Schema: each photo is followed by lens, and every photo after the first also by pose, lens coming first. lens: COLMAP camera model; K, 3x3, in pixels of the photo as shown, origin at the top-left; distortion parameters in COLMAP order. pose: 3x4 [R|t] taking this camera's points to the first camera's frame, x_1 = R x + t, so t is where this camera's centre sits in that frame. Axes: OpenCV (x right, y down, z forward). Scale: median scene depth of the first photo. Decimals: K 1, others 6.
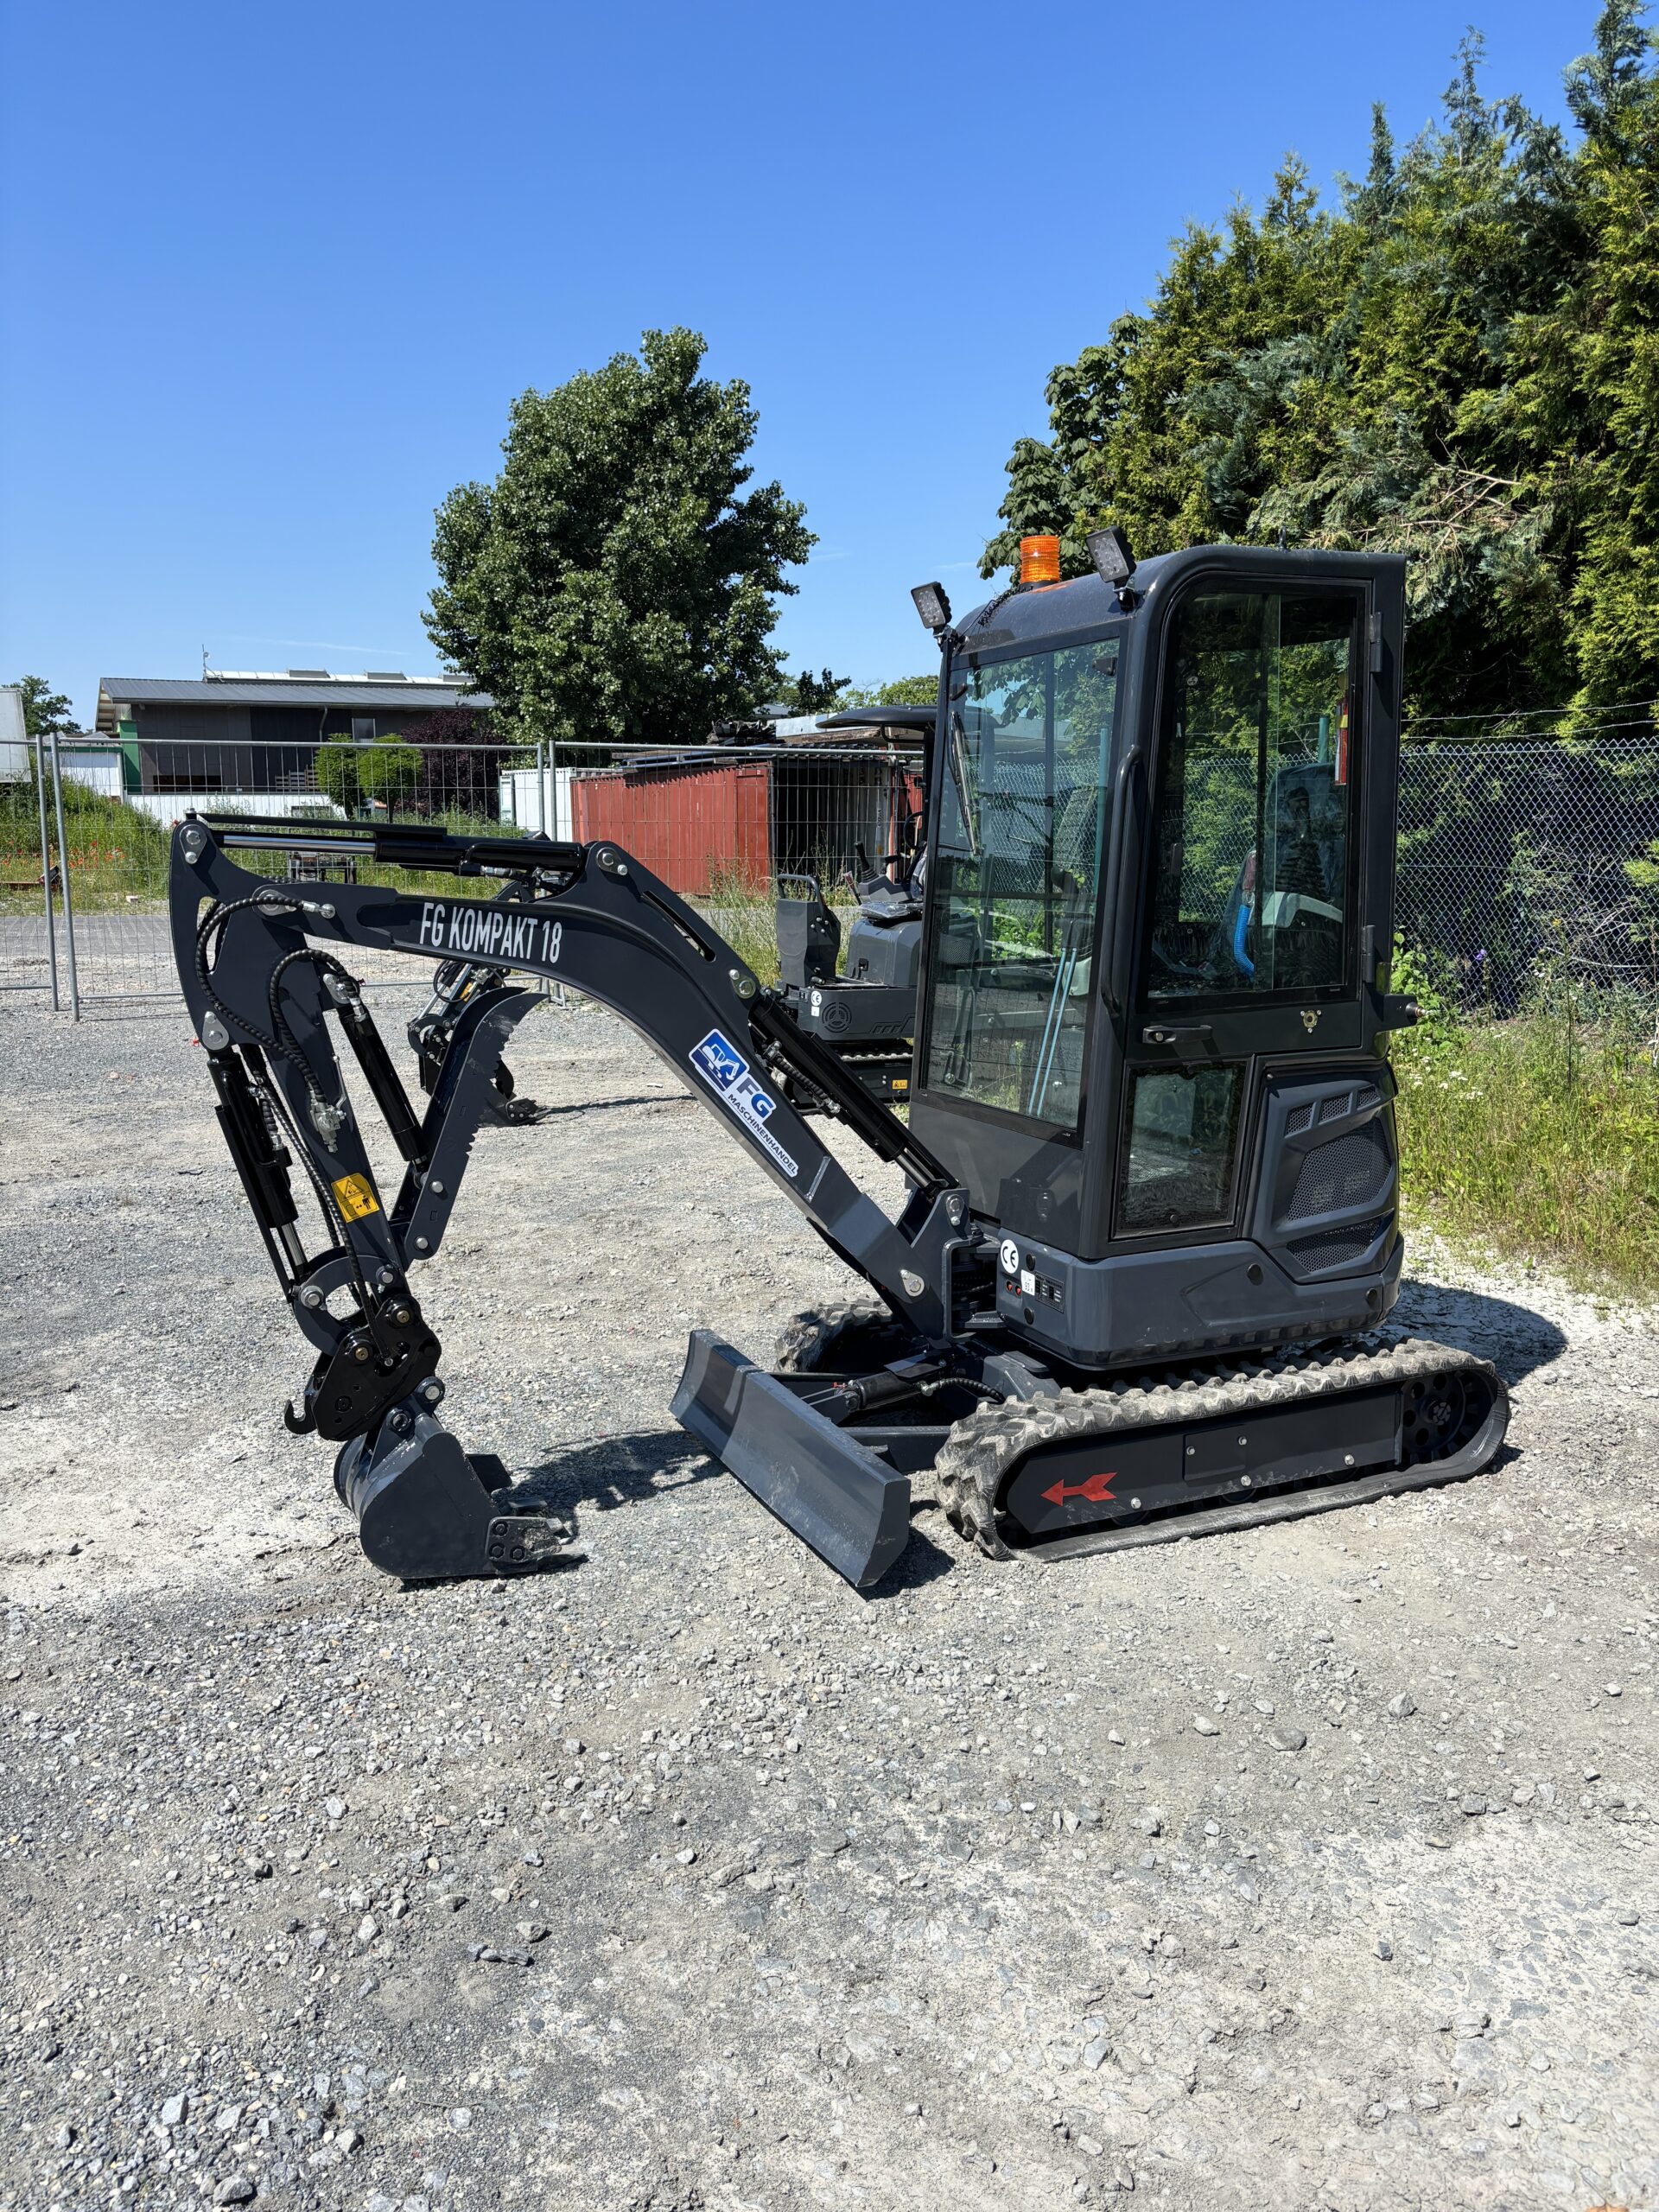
lens RADIAL K [[1672.8, 0, 821.0], [0, 1672.8, 1097.5], [0, 0, 1]] dist [0.037563, -0.042379]
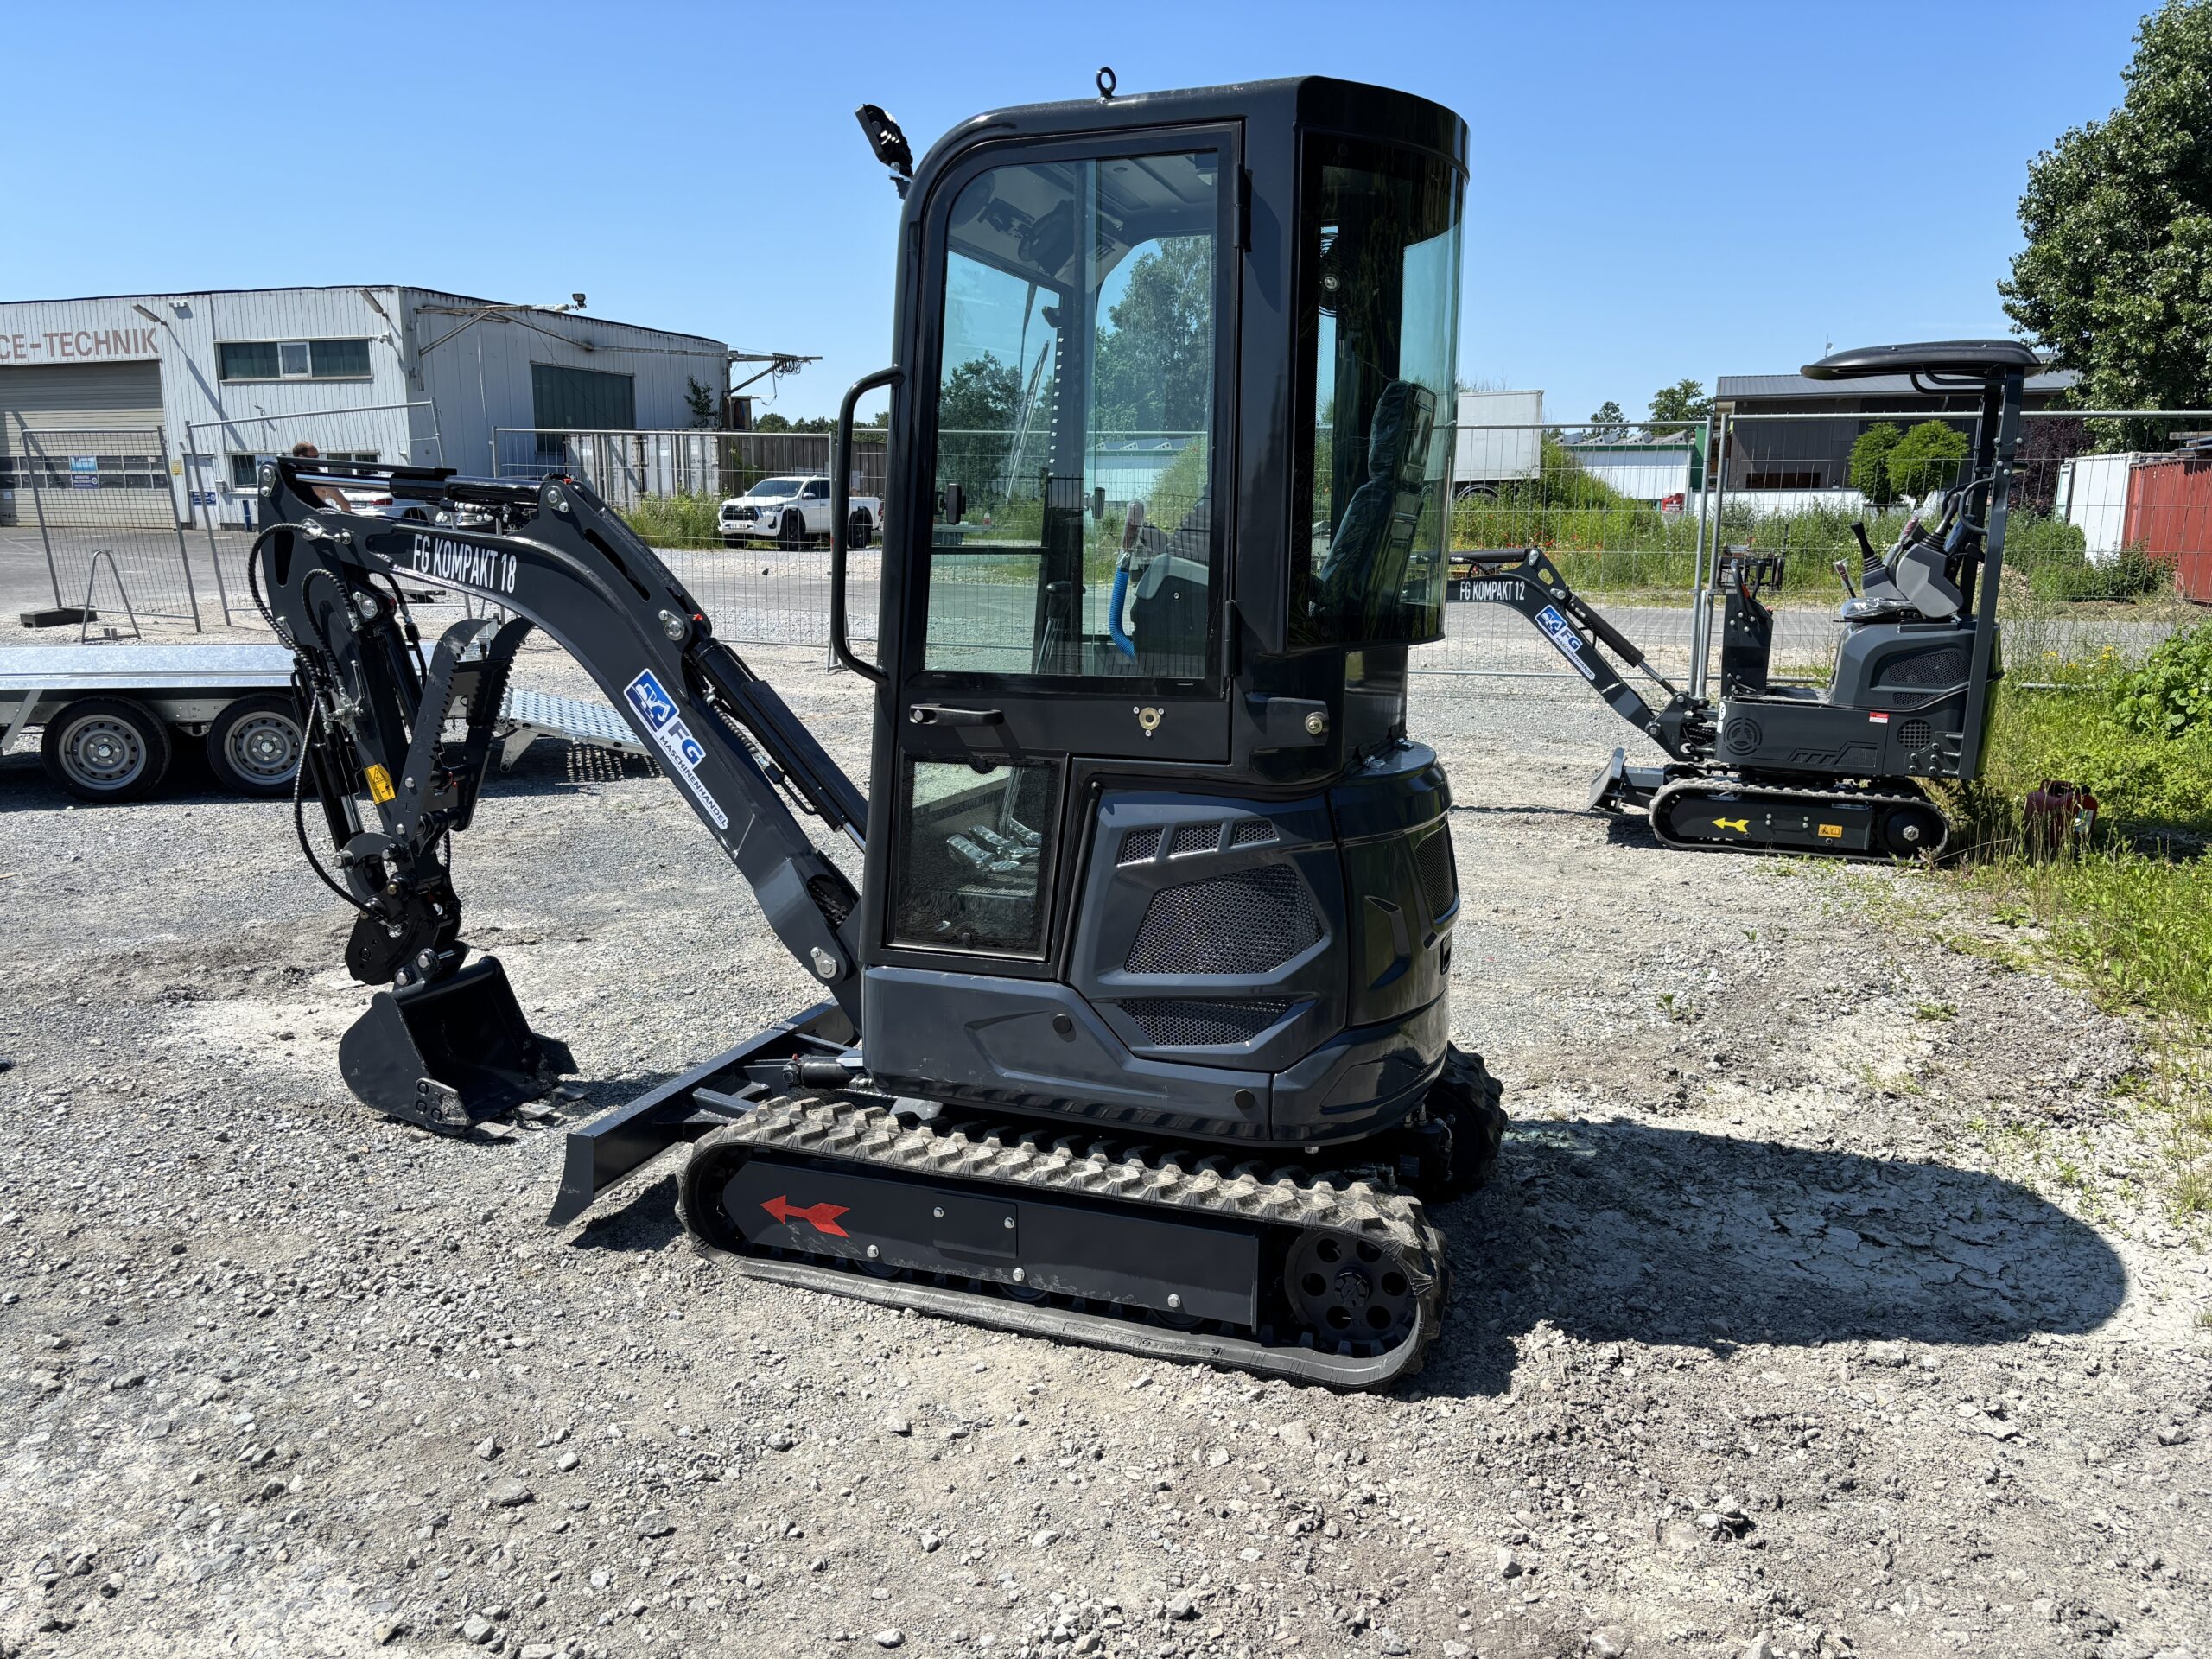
lens RADIAL K [[1691.0, 0, 1103.8], [0, 1691.0, 866.6], [0, 0, 1]] dist [0.012162, -0.033660]
pose [[0.715418, 0.146705, -0.683122, 0.312298], [-0.121182, 0.988944, 0.085471, -0.015999], [0.688108, 0.021635, 0.725286, 0.166218]]
